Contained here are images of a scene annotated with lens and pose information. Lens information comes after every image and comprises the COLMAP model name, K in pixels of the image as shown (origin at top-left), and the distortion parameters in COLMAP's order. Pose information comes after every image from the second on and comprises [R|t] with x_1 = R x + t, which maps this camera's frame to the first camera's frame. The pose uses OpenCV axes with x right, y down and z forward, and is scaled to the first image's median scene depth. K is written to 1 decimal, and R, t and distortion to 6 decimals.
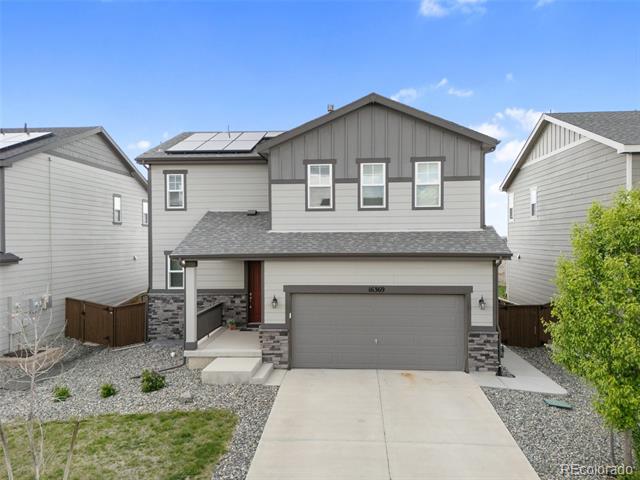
lens RADIAL K [[472.4, 0, 320.0], [0, 472.4, 240.0], [0, 0, 1]] dist [0.065683, -0.062733]
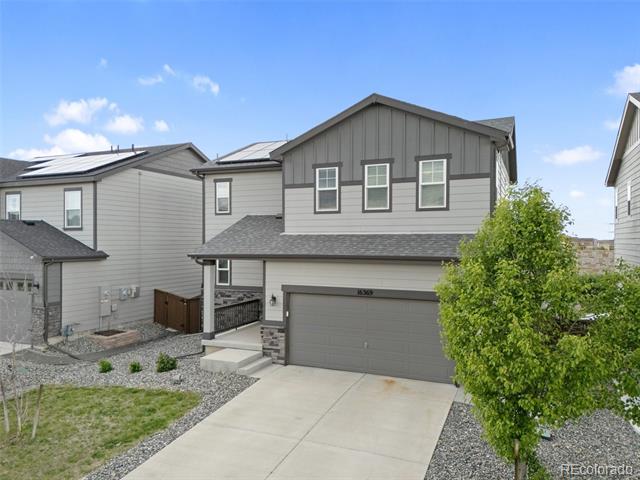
lens RADIAL K [[472.4, 0, 320.0], [0, 472.4, 240.0], [0, 0, 1]] dist [0.065683, -0.062733]
pose [[0.941236, 0.005887, -0.337698, 0.337597], [-0.007514, 0.999966, -0.003511, -0.000652], [0.337666, 0.005842, 0.941248, 0.034501]]
